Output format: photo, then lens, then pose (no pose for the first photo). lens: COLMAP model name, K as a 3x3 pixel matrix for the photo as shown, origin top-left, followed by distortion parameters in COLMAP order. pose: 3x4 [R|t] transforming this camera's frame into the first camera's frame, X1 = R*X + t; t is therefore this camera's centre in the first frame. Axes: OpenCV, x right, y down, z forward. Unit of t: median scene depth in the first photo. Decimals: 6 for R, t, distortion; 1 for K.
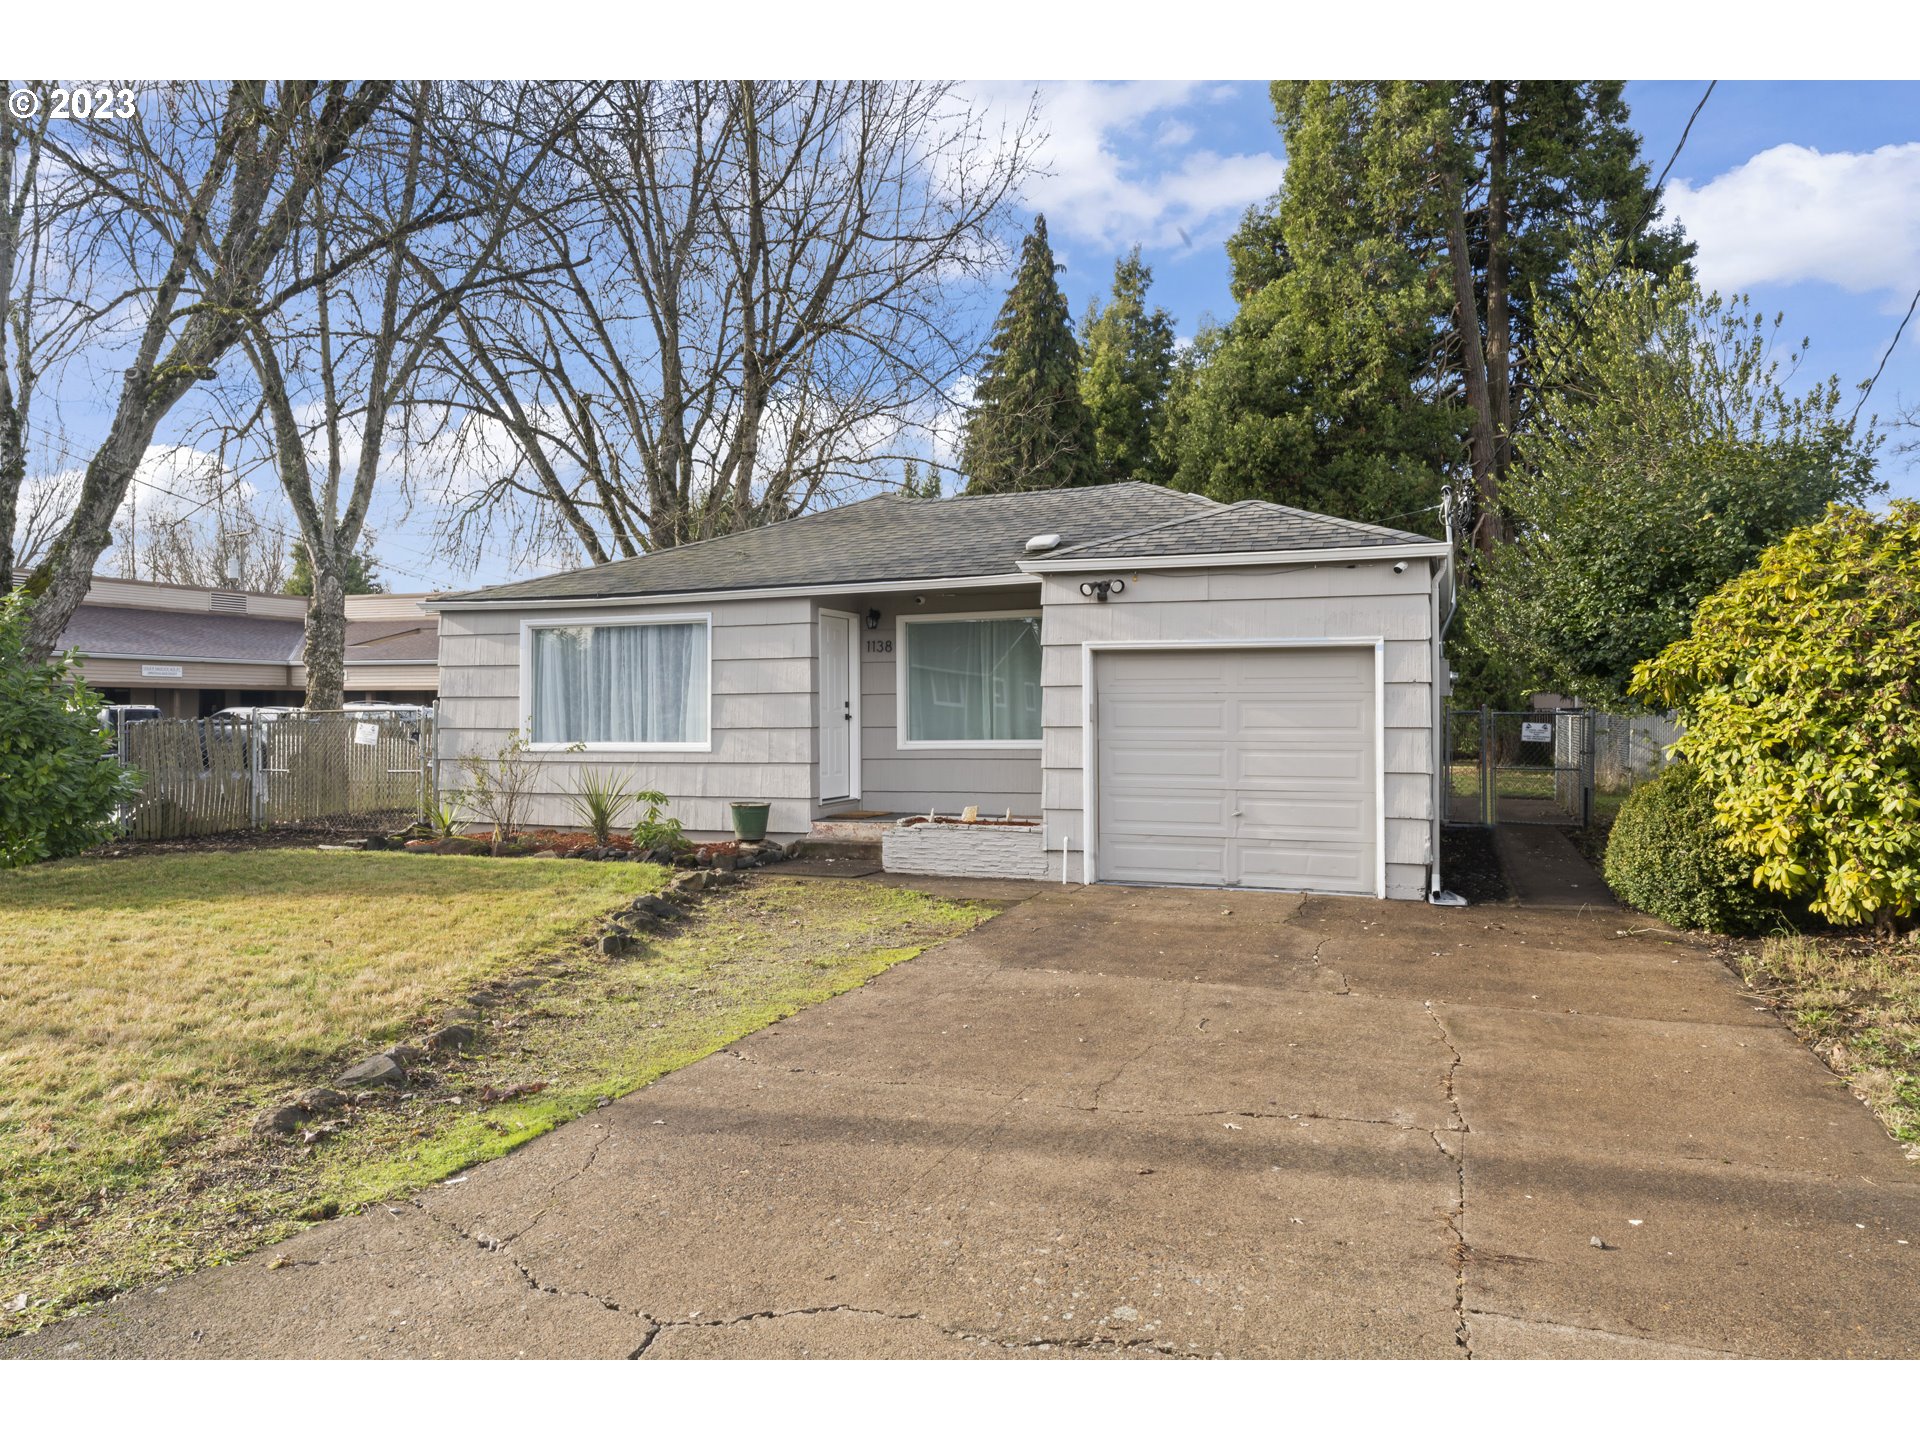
lens RADIAL K [[1239.8, 0, 953.5], [0, 1239.8, 725.8], [0, 0, 1]] dist [0.002831, 0.001020]
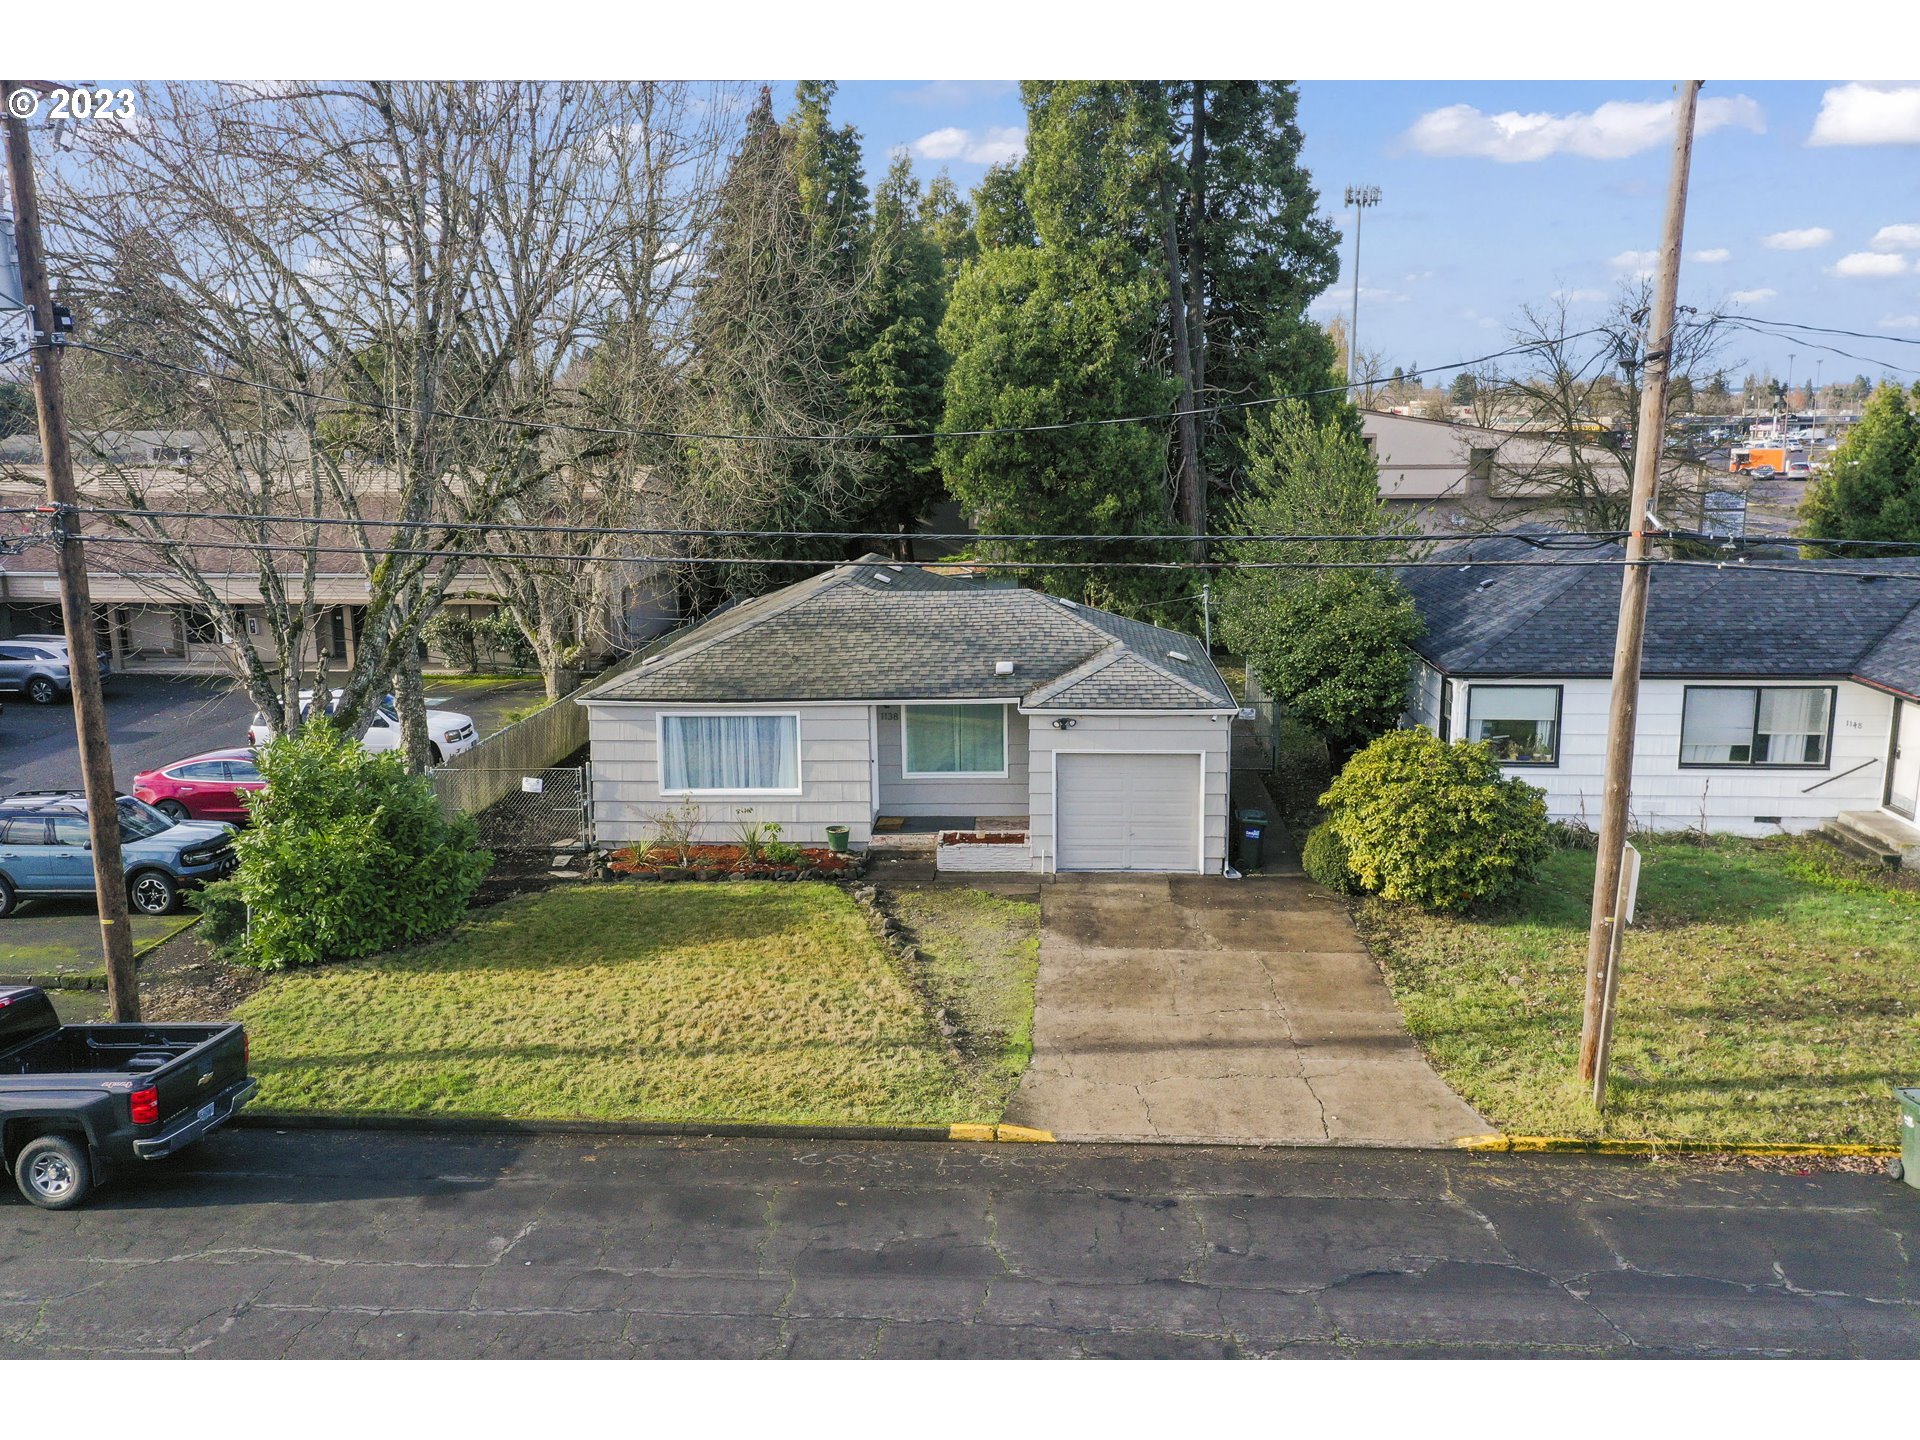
lens RADIAL K [[1445.6, 0, 932.6], [0, 1445.6, 714.5], [0, 0, 1]] dist [0.008406, 0.006057]
pose [[0.960261, -0.066668, 0.271023, -0.540165], [0.017862, 0.983742, 0.178698, -0.420901], [-0.278530, -0.166756, 0.945840, -0.828511]]
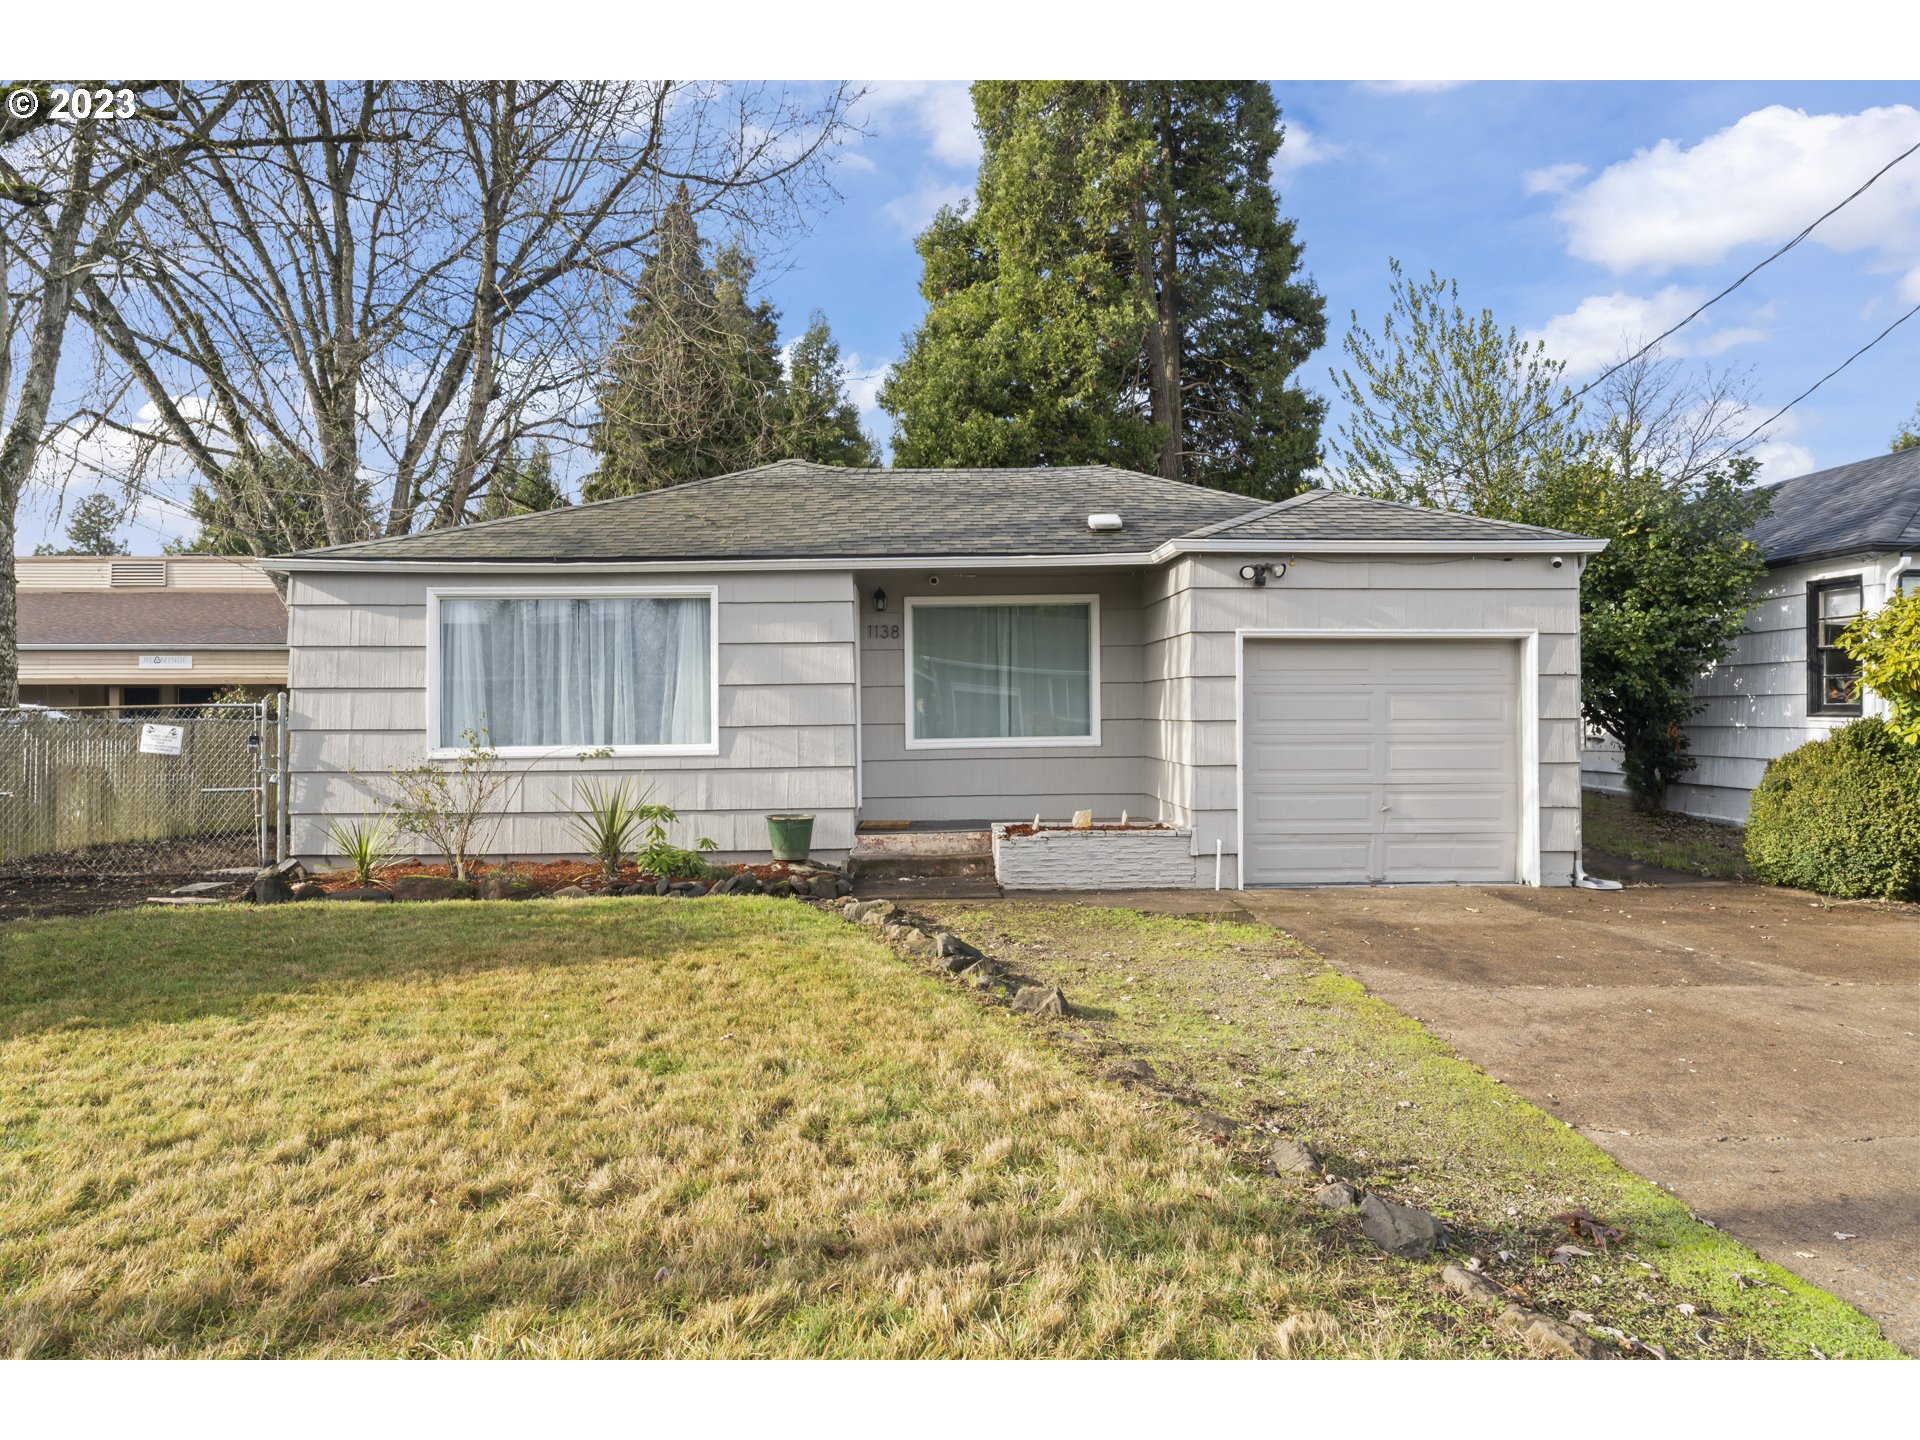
lens RADIAL K [[1239.8, 0, 953.5], [0, 1239.8, 725.8], [0, 0, 1]] dist [0.002831, 0.001020]
pose [[0.924561, -0.007690, 0.380957, -0.365498], [0.007857, 0.999969, 0.001118, 0.001783], [-0.380953, 0.001959, 0.924592, 0.181764]]
